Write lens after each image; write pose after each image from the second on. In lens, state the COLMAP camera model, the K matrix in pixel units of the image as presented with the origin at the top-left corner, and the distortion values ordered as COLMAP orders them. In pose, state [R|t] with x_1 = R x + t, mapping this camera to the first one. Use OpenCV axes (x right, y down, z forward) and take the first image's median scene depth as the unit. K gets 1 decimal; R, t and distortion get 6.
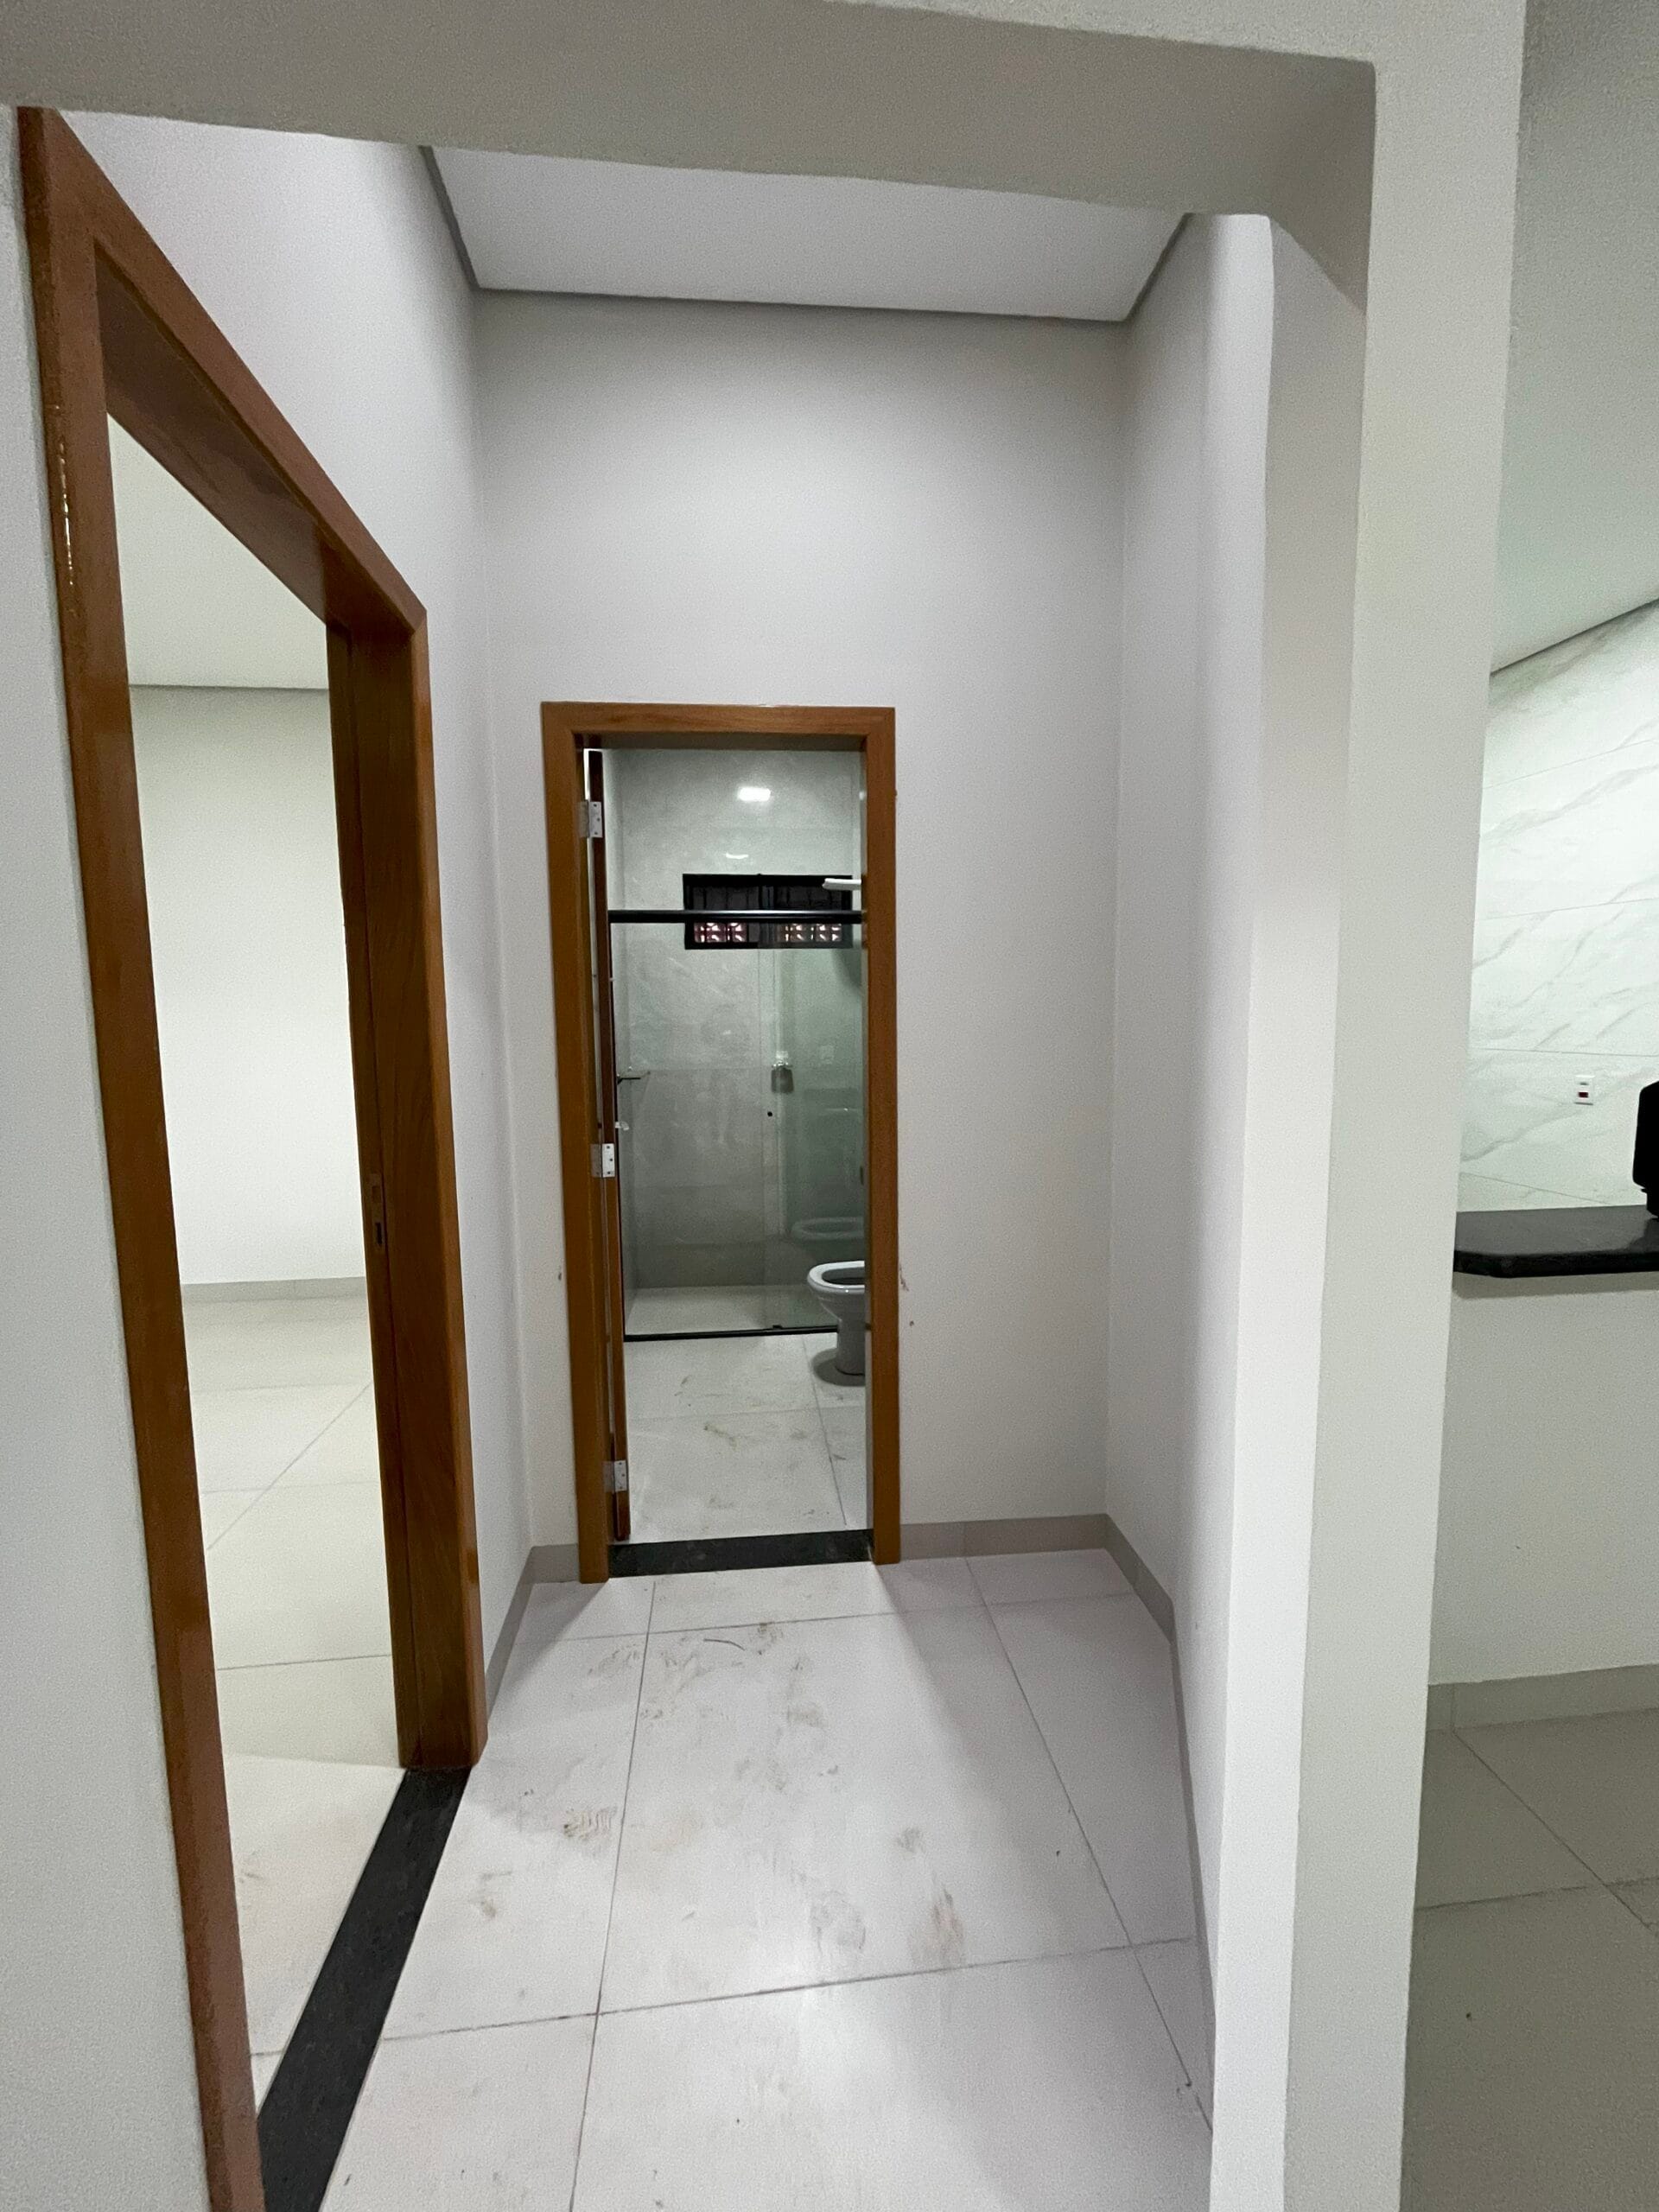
lens RADIAL K [[892.1, 0, 823.6], [0, 892.1, 1103.6], [0, 0, 1]] dist [-0.003845, 0.000047]
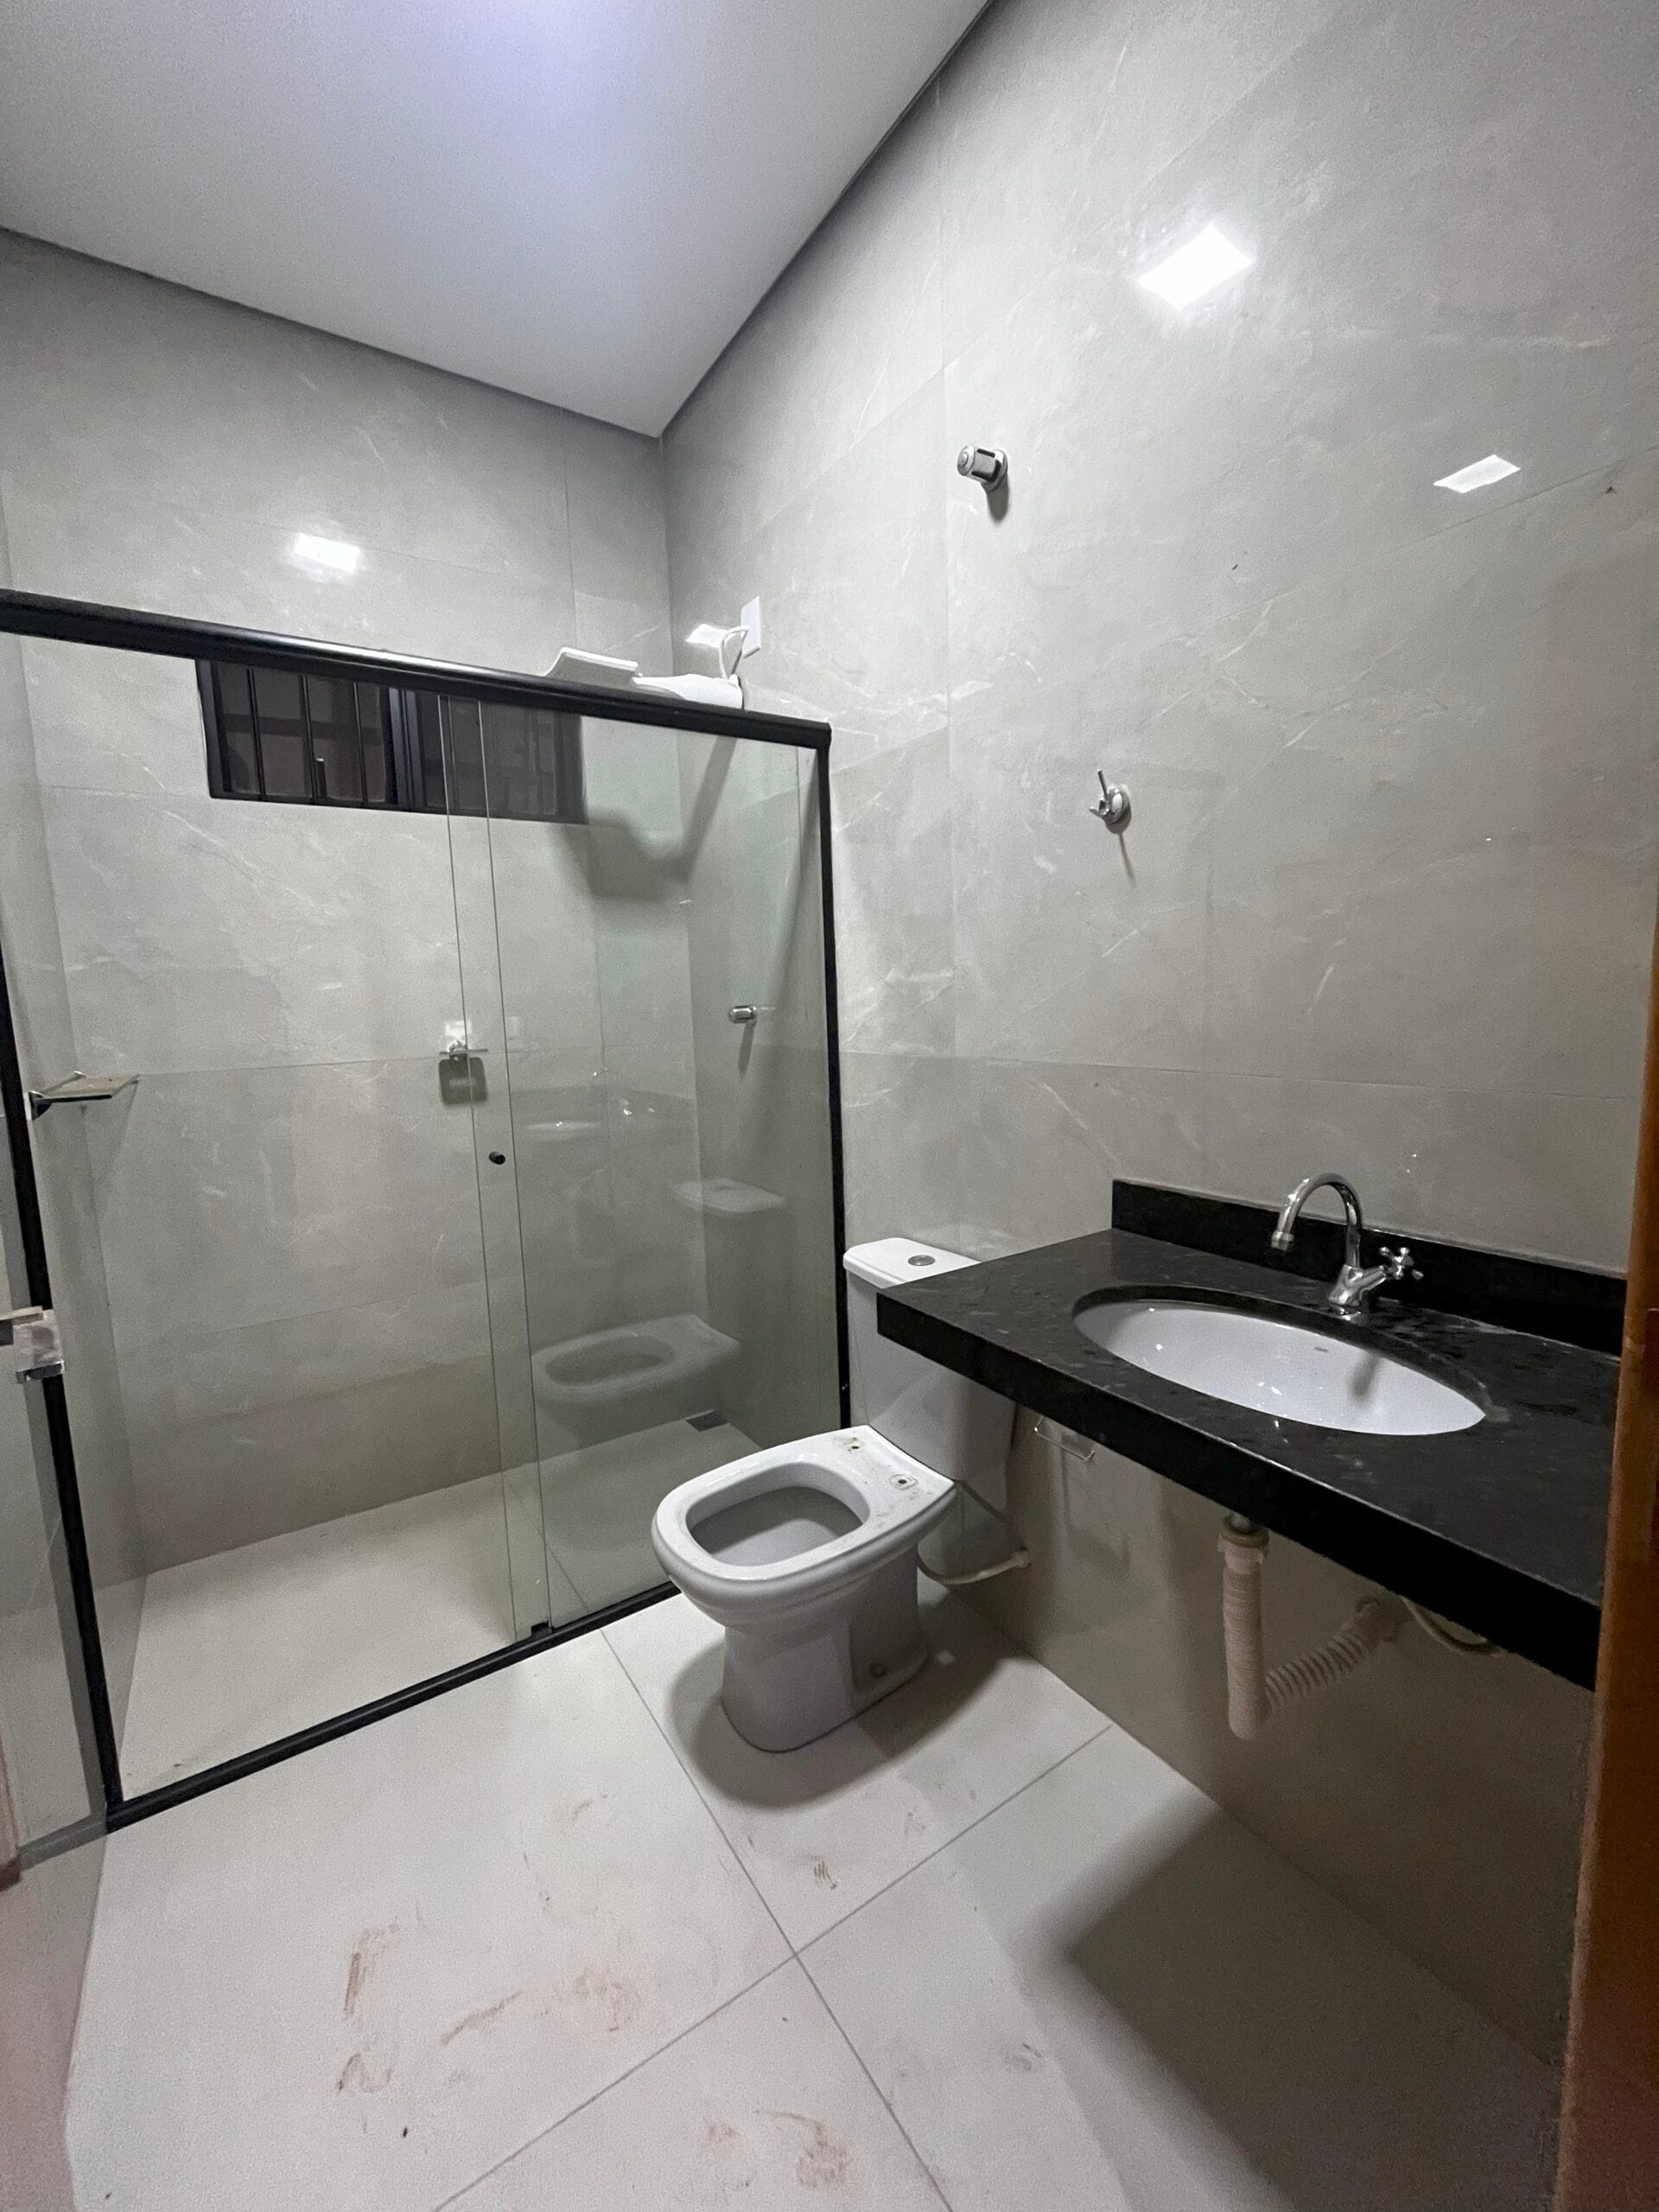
lens RADIAL K [[892.1, 0, 838.8], [0, 892.1, 1089.3], [0, 0, 1]] dist [-0.003845, 0.000047]
pose [[0.883073, -0.074230, 0.463326, -0.097110], [0.071145, 0.997173, 0.024160, -0.018315], [-0.463810, 0.011628, 0.885858, 0.475885]]
